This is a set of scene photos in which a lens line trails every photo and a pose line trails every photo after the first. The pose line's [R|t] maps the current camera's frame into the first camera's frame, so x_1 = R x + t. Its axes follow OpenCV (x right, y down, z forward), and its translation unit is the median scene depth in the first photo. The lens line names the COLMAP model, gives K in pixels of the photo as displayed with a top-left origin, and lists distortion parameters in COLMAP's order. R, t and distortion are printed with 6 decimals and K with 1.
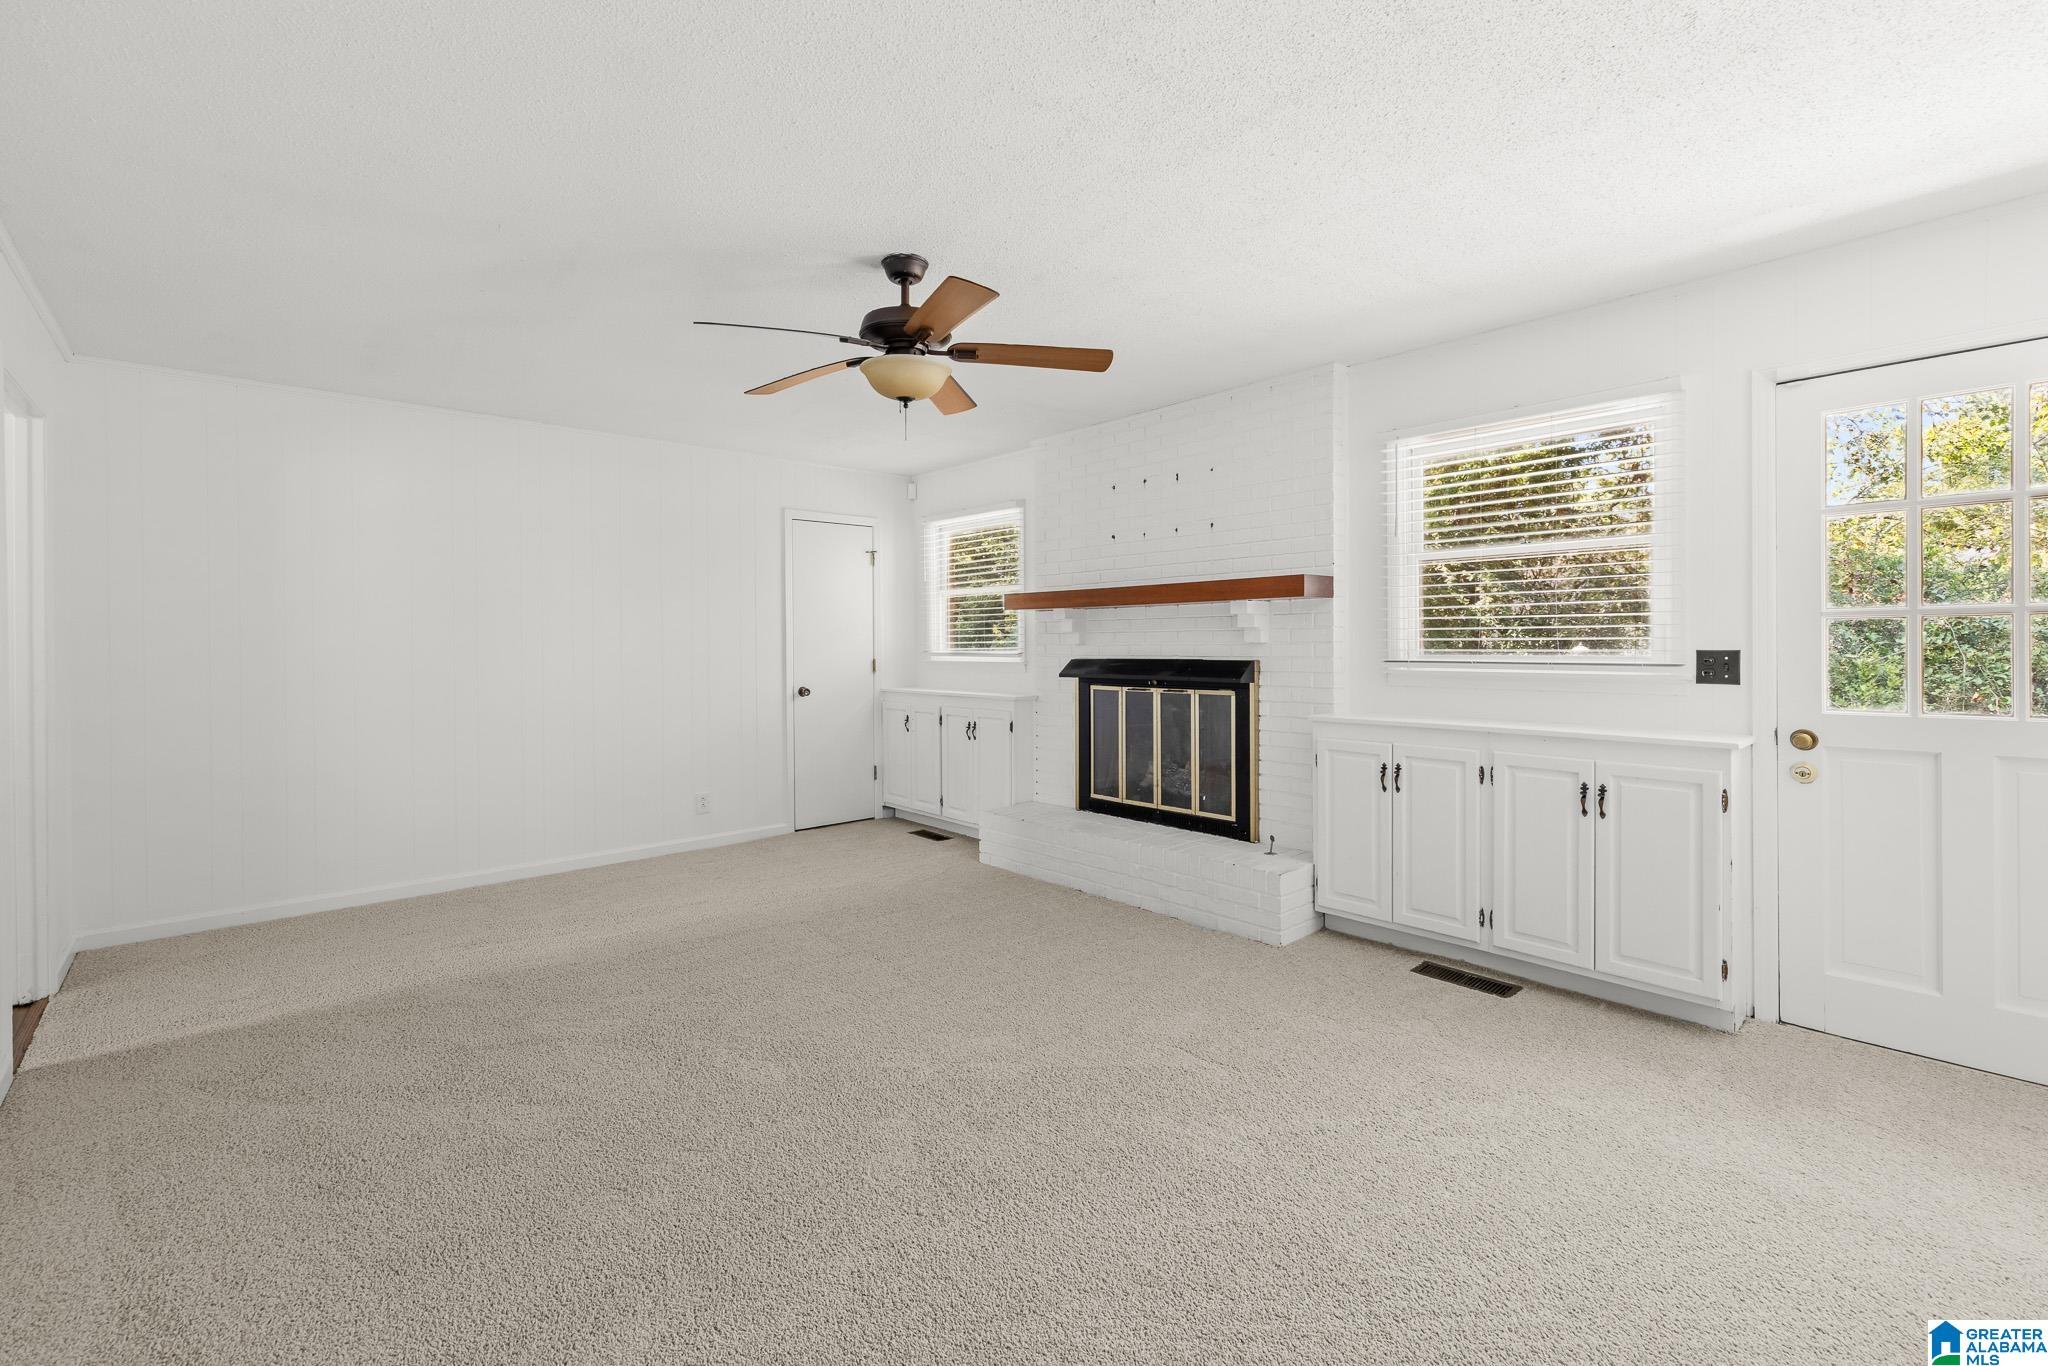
lens RADIAL K [[881.3, 0, 1010.6], [0, 881.3, 642.3], [0, 0, 1]] dist [0.001122, 0.000220]
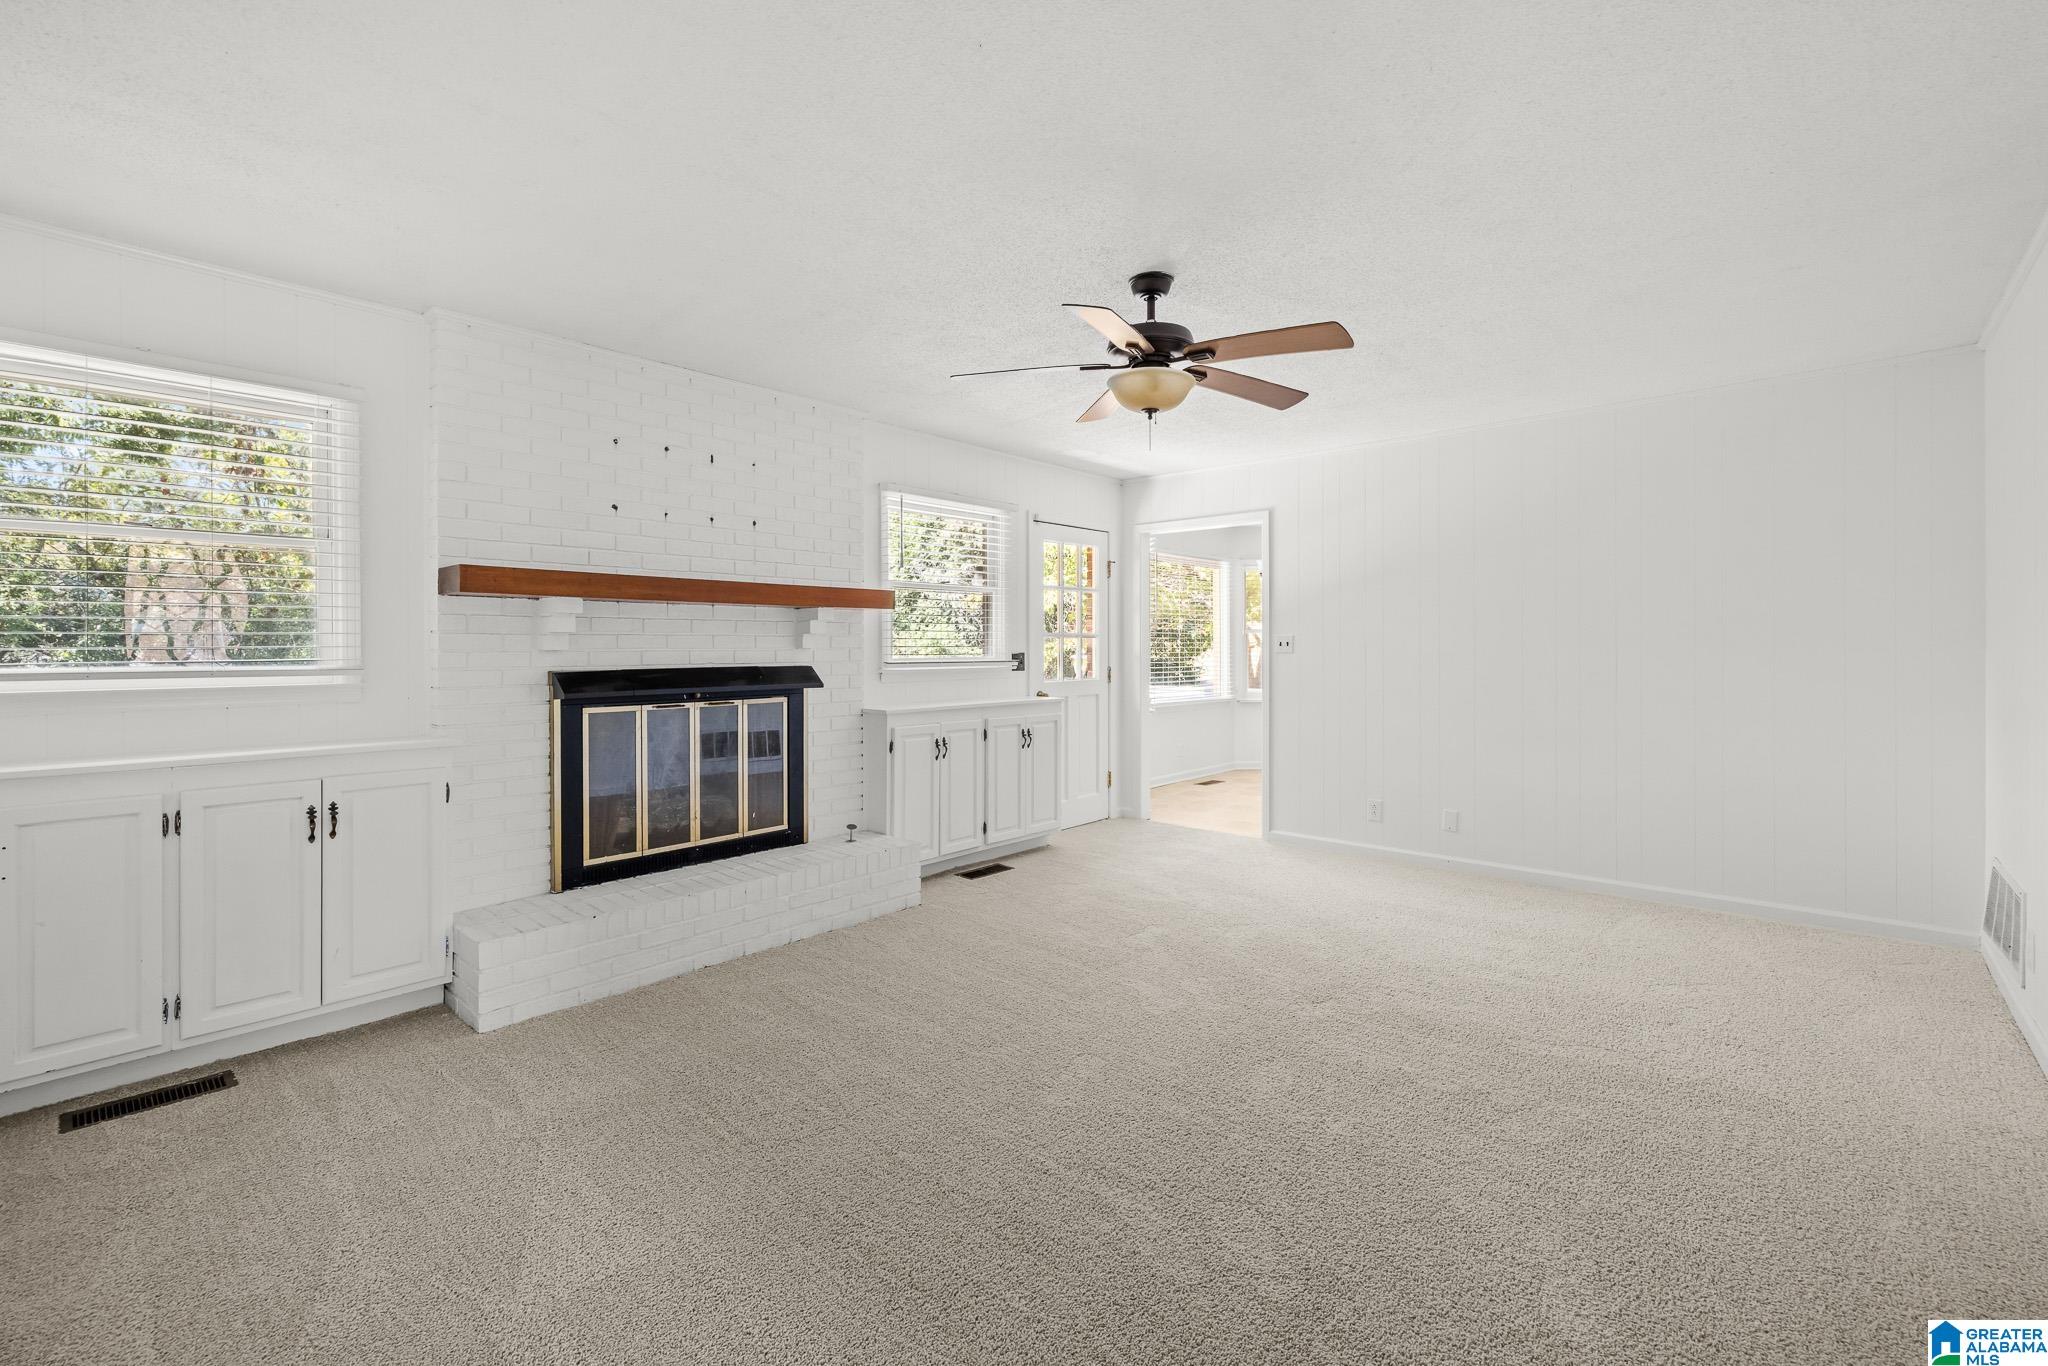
lens RADIAL K [[879.4, 0, 1018.9], [0, 879.4, 652.6], [0, 0, 1]] dist [-0.002055, -0.000104]
pose [[-0.103987, -0.001312, 0.994578, -0.721385], [0.003269, 0.999993, 0.001661, 0.004230], [-0.994573, 0.003424, -0.103982, 0.805306]]
